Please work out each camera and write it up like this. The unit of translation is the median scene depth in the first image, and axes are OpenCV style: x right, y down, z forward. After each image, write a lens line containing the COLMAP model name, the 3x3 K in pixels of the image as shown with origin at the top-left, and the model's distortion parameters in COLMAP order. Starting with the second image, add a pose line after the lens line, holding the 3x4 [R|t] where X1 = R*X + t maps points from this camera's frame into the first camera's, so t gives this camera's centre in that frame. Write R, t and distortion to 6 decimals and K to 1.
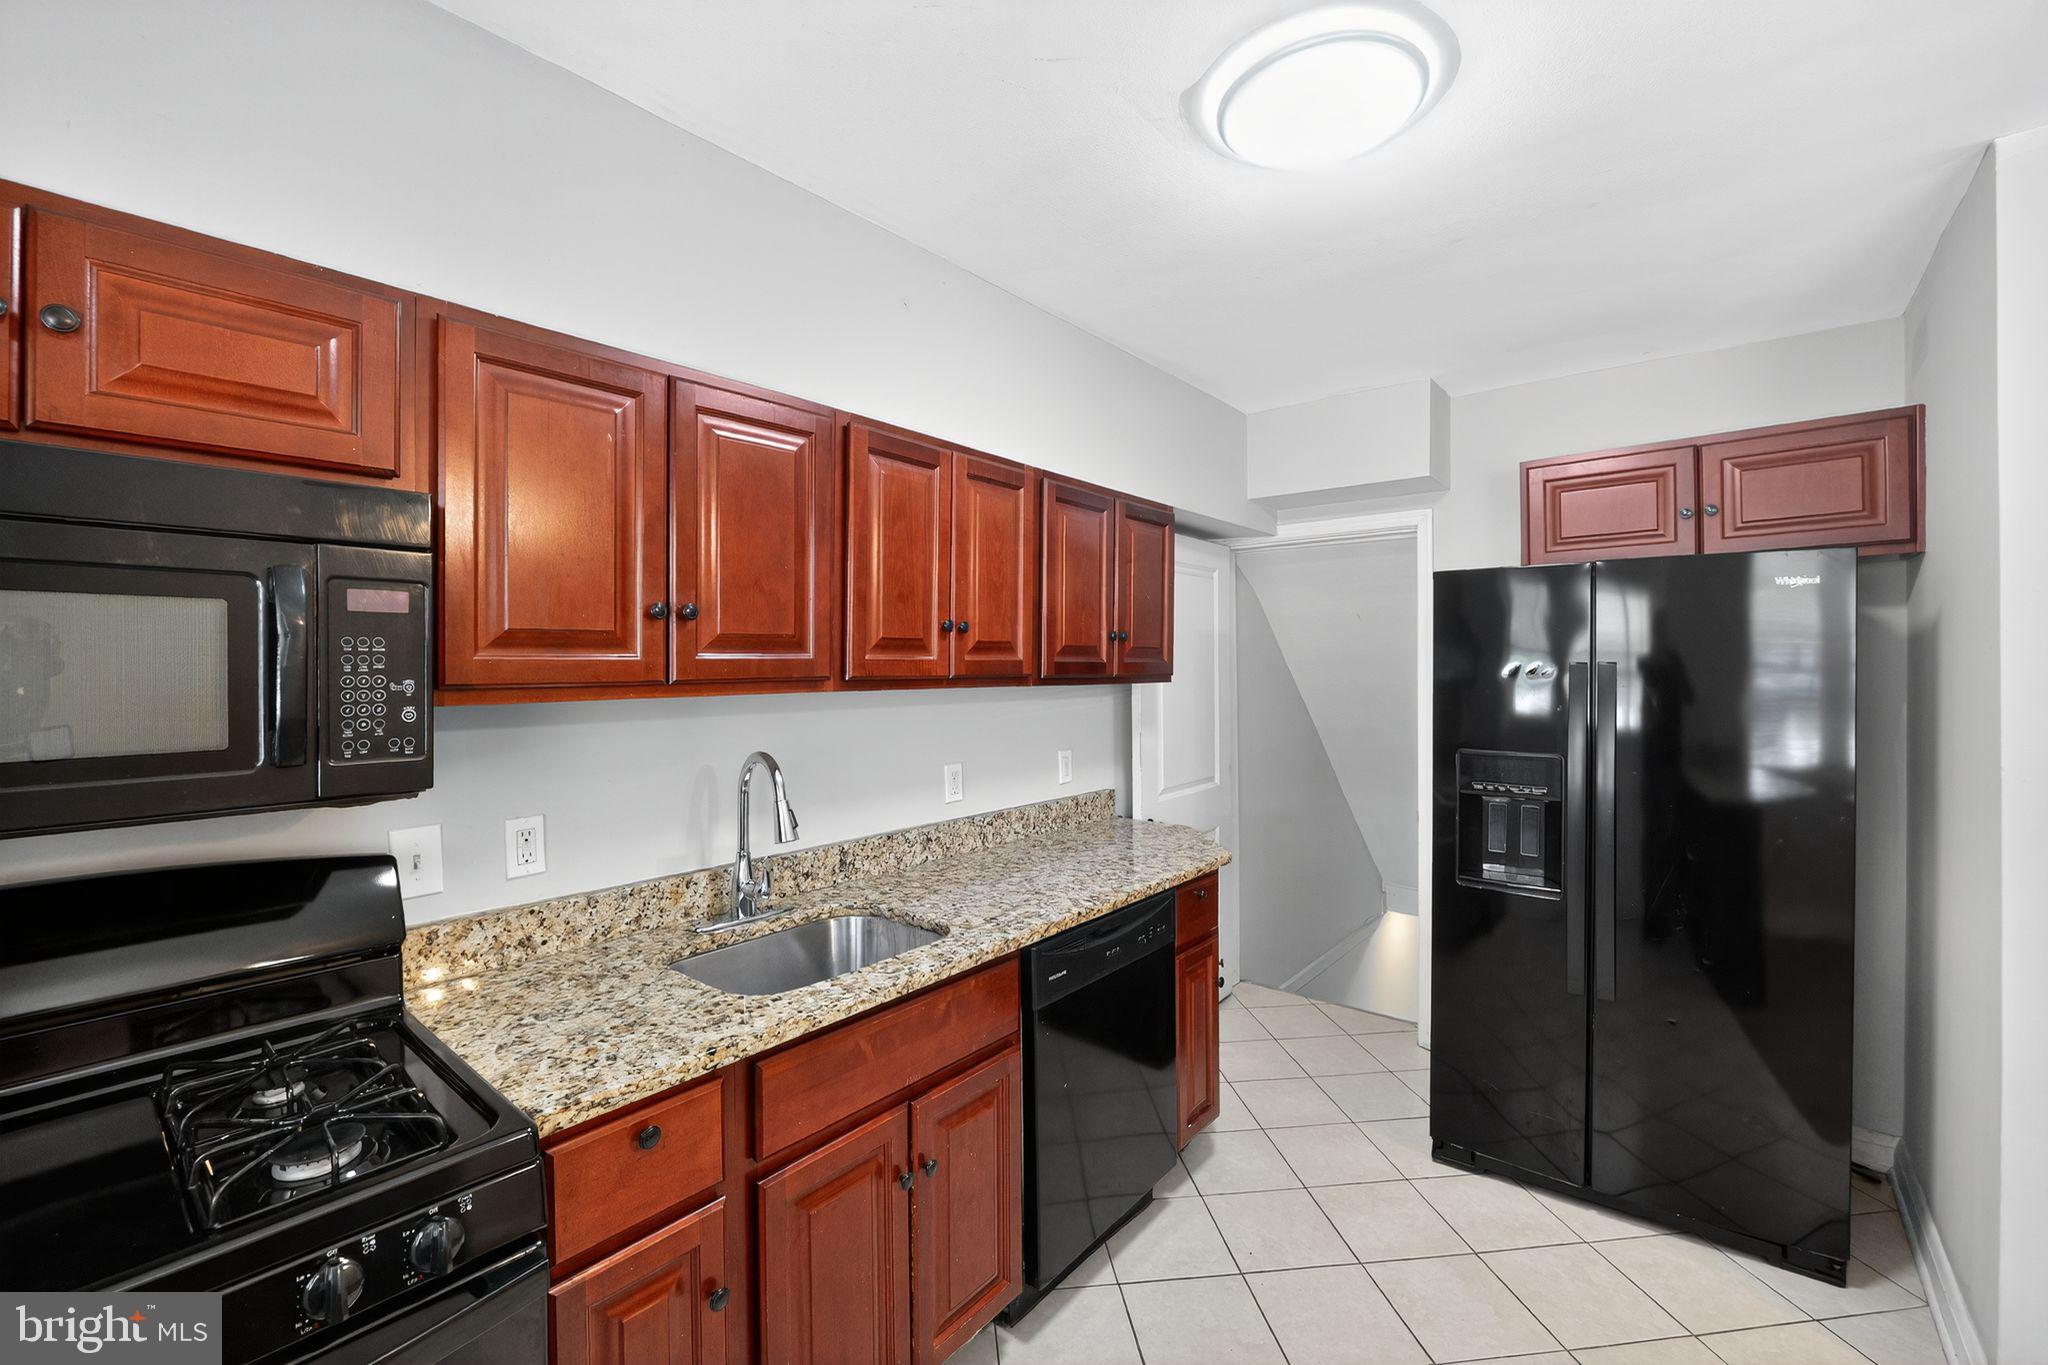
lens RADIAL K [[856.7, 0, 1020.7], [0, 856.7, 669.5], [0, 0, 1]] dist [-0.011184, 0.000002]
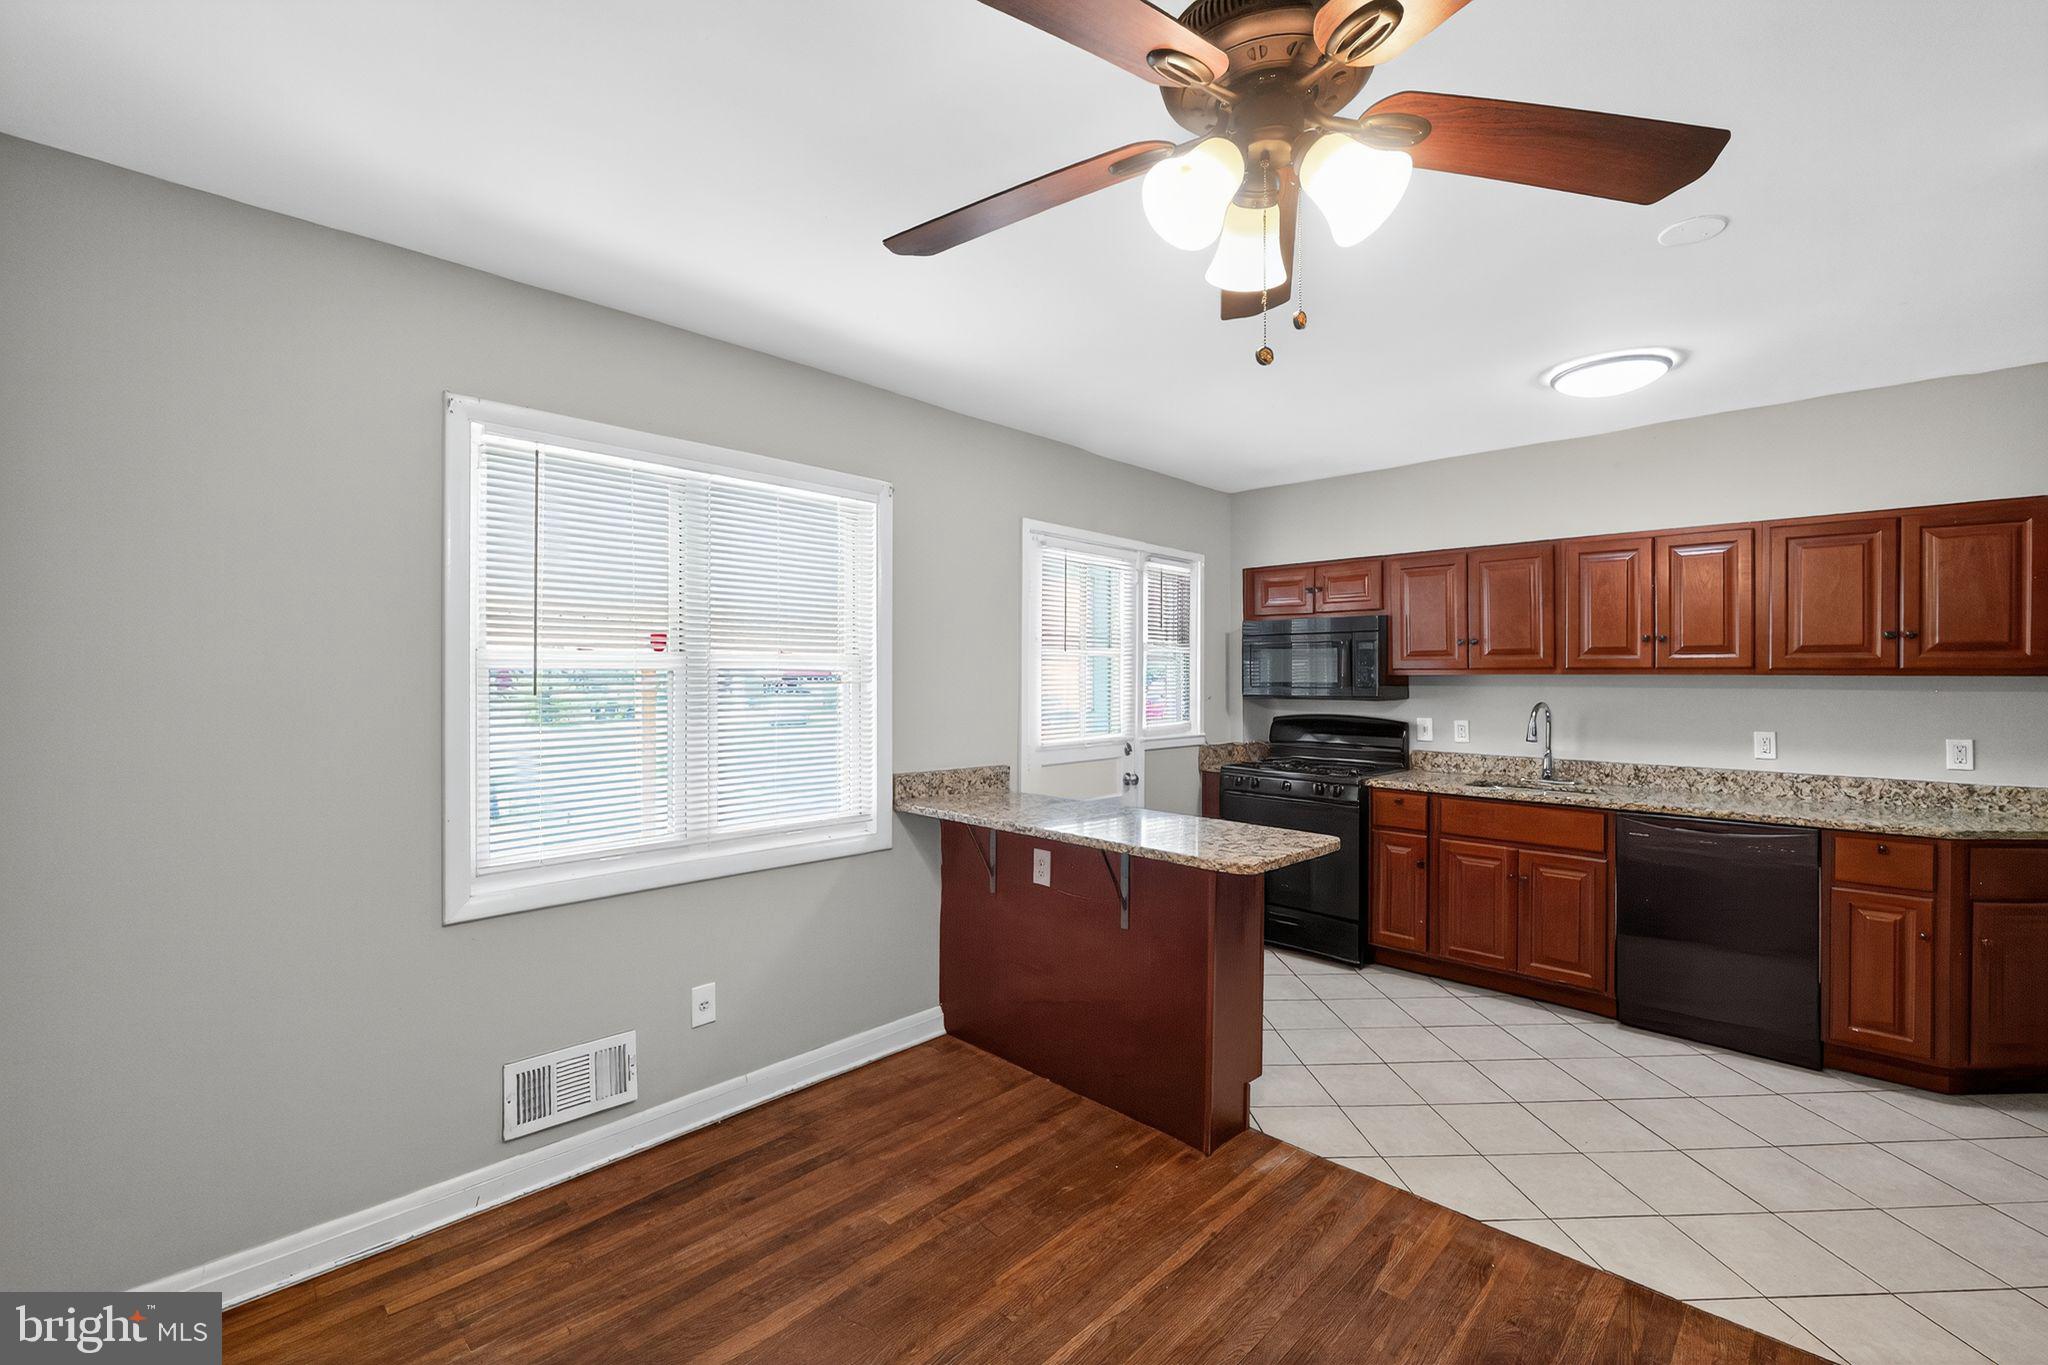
lens RADIAL K [[856.7, 0, 1013.6], [0, 856.7, 676.3], [0, 0, 1]] dist [-0.011184, 0.000002]
pose [[-0.076226, 0.006572, -0.997069, 1.772983], [-0.006238, 0.999956, 0.007068, 0.021797], [0.997071, 0.006758, -0.076181, -0.152026]]
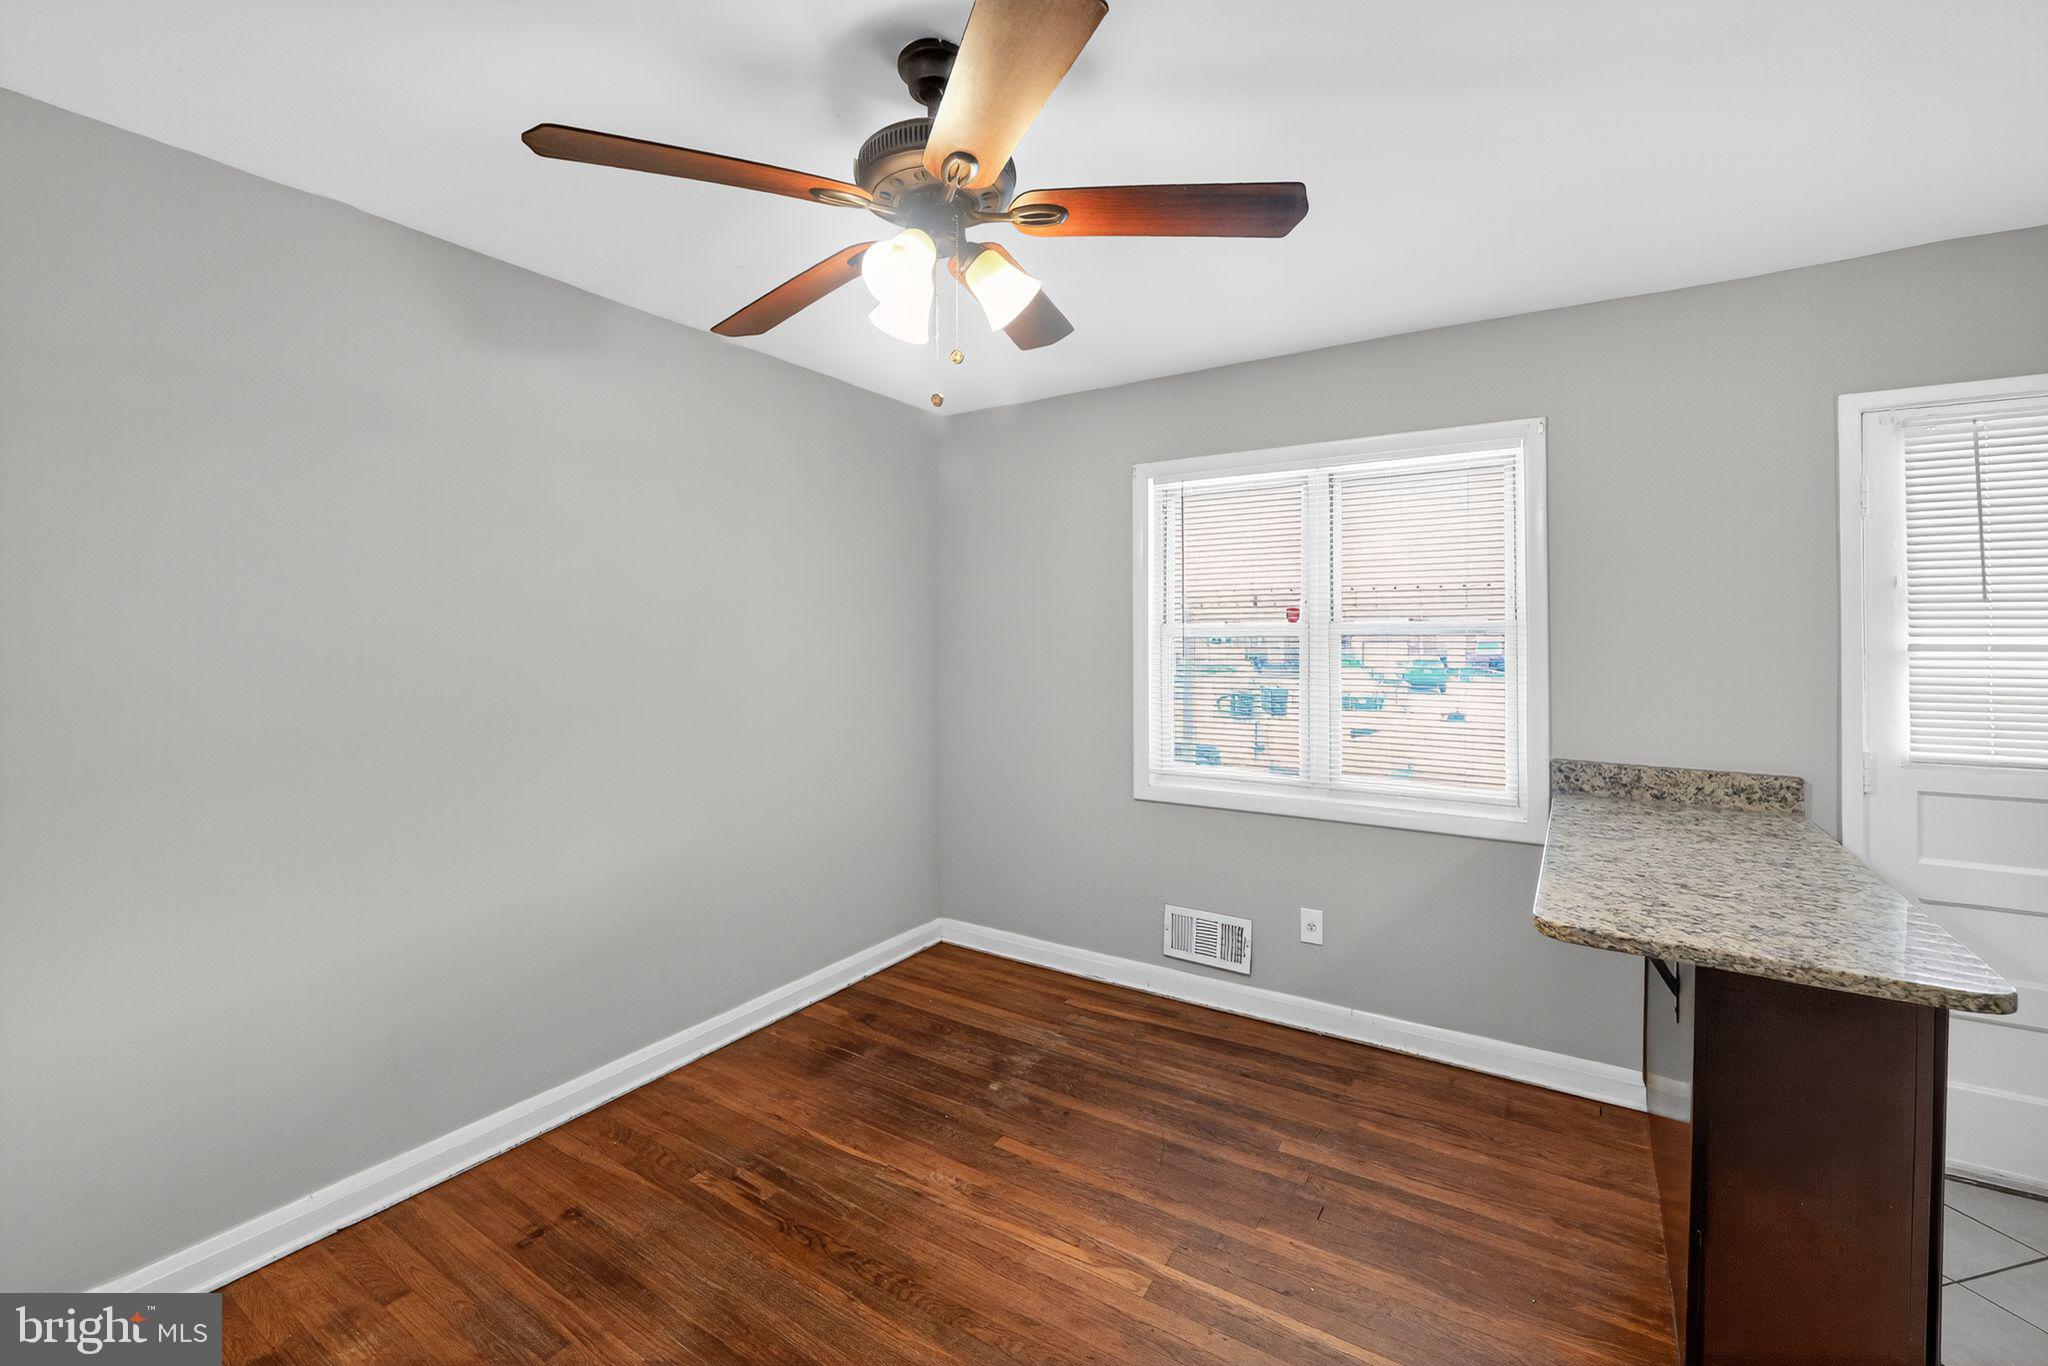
lens RADIAL K [[856.7, 0, 1004.2], [0, 856.7, 628.6], [0, 0, 1]] dist [-0.011184, 0.000002]
pose [[-0.993532, 0.004168, -0.113475, 1.215307], [0.005485, 0.999921, -0.011295, 0.022300], [0.113419, -0.011844, -0.993477, 0.735239]]
